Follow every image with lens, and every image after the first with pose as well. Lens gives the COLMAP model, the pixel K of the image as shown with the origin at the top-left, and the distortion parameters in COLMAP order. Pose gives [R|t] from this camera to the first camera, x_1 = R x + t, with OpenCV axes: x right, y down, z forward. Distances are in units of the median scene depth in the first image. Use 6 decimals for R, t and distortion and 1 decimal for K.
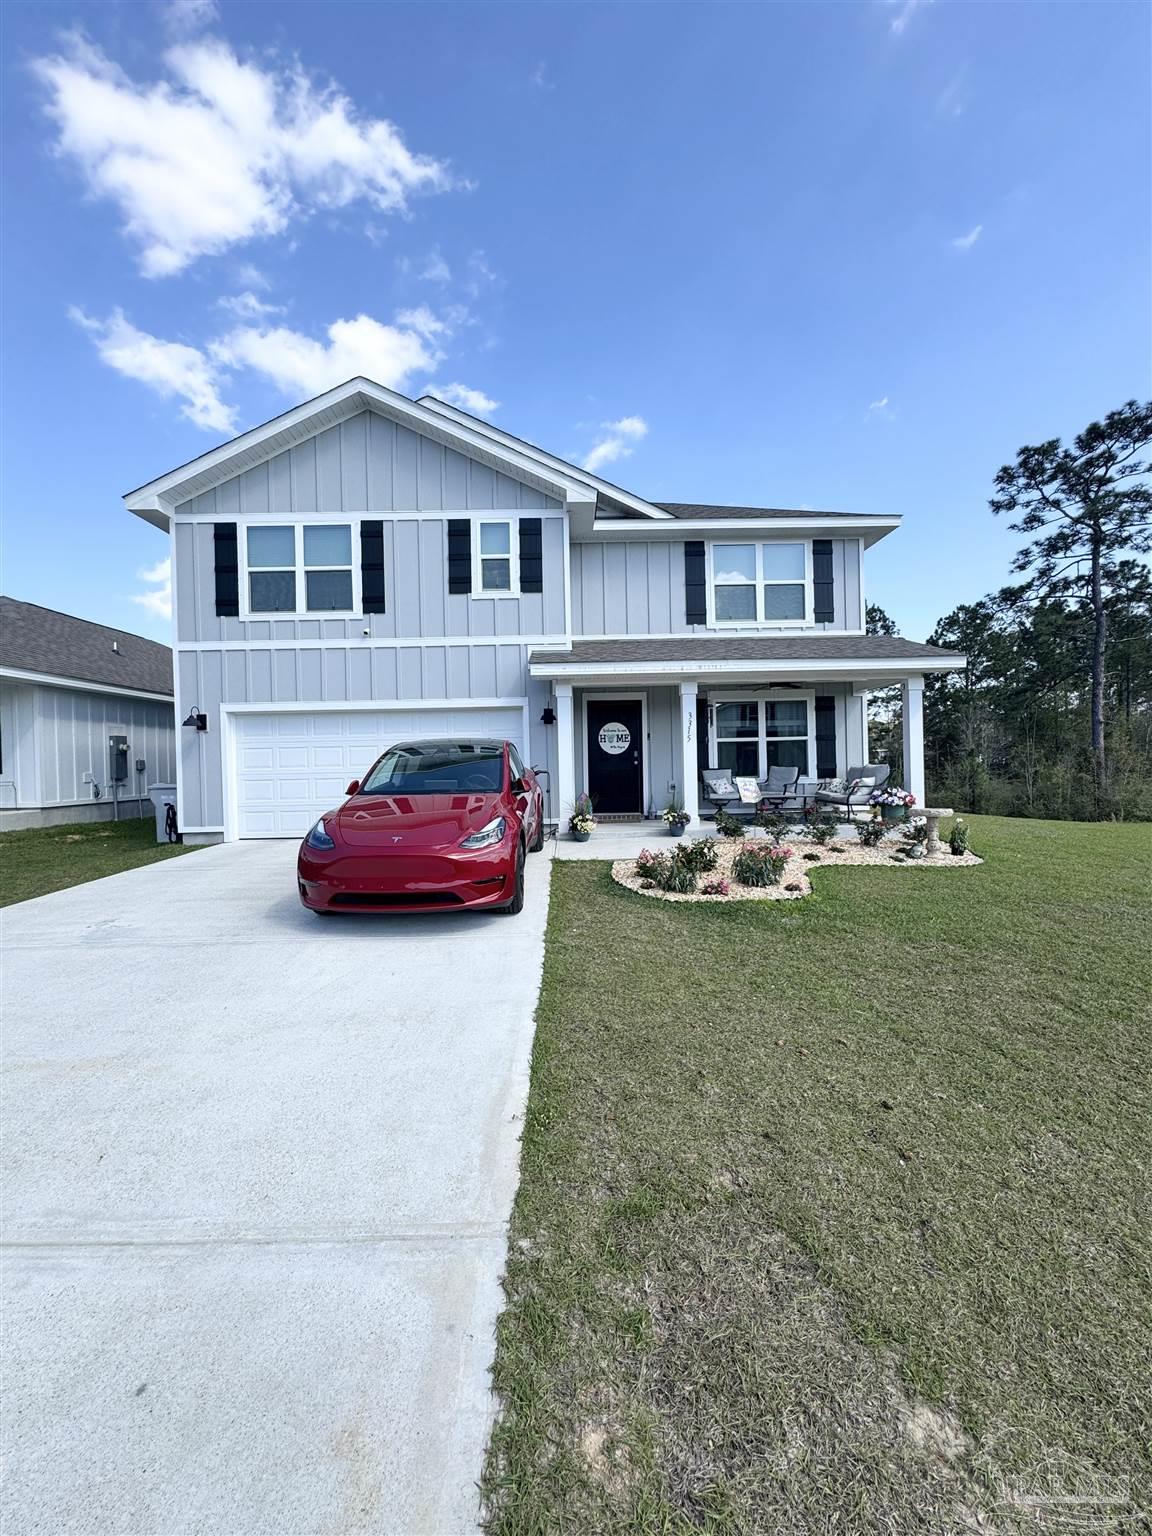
lens RADIAL K [[617.0, 0, 576.9], [0, 617.0, 765.1], [0, 0, 1]] dist [-0.005109, 0.000969]
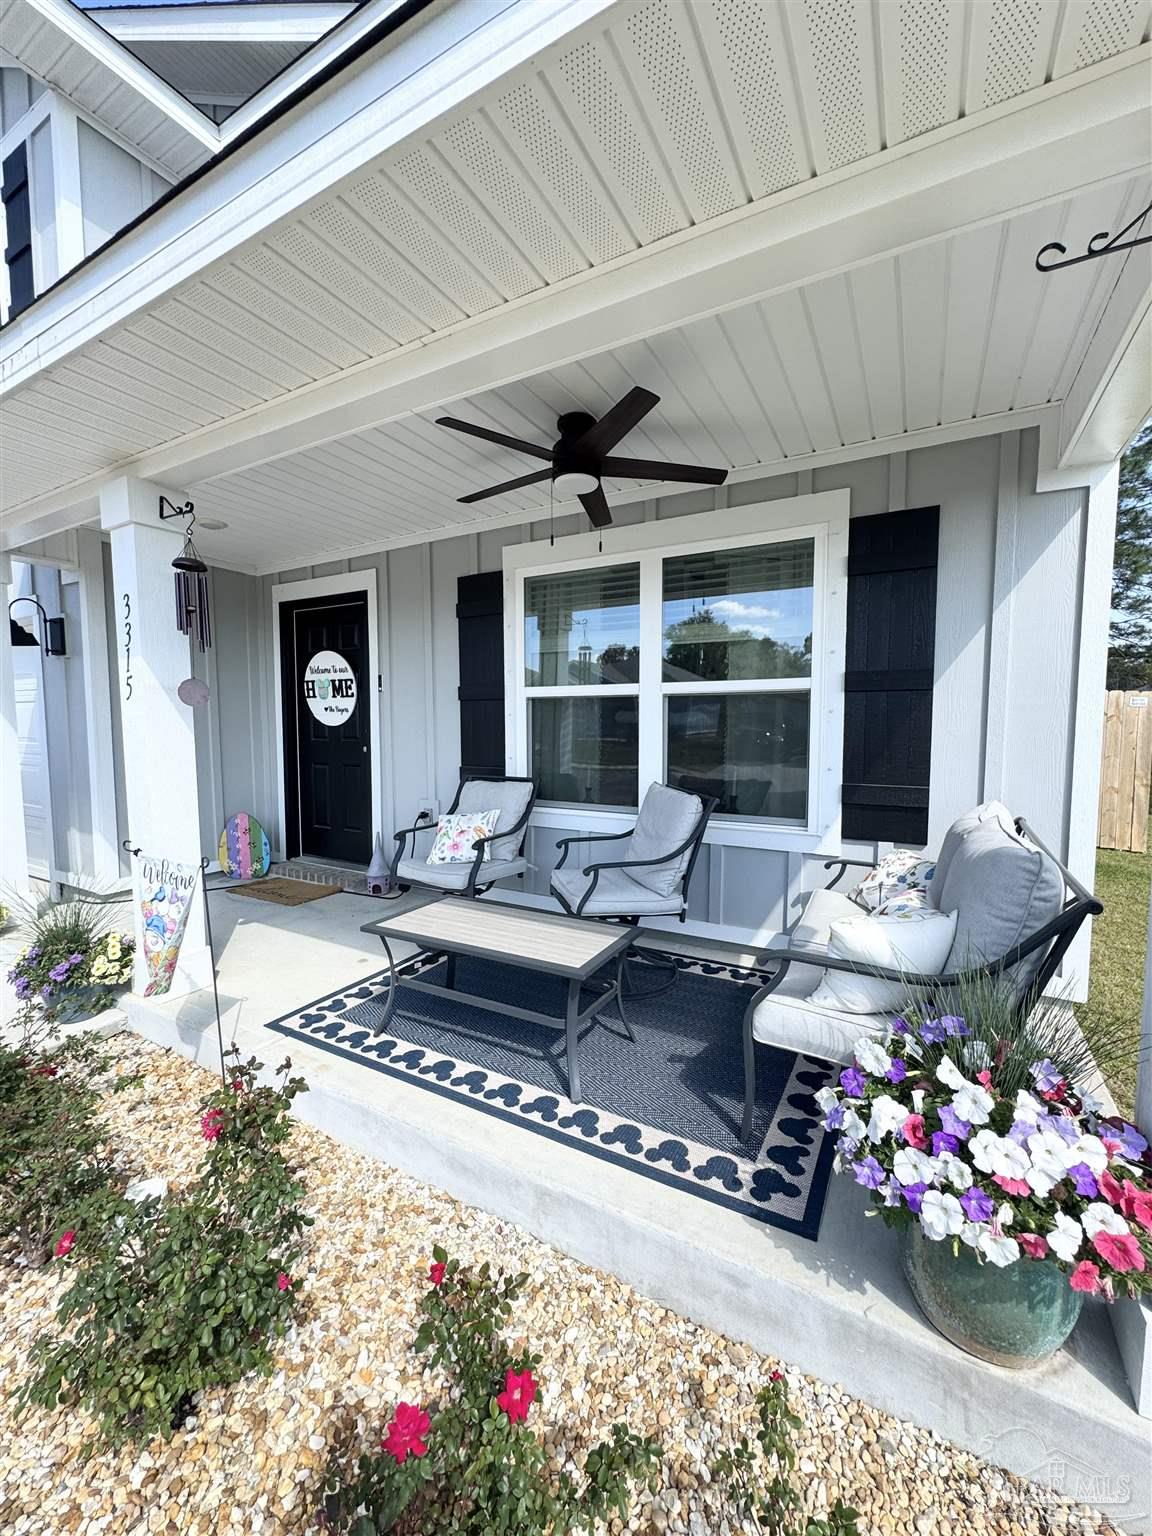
lens RADIAL K [[617.0, 0, 576.3], [0, 617.0, 770.0], [0, 0, 1]] dist [-0.005109, 0.000969]
pose [[0.867166, 0.061578, -0.494197, 0.420782], [-0.016295, 0.995303, 0.095423, -0.030847], [0.497752, -0.074695, 0.864097, 0.716452]]
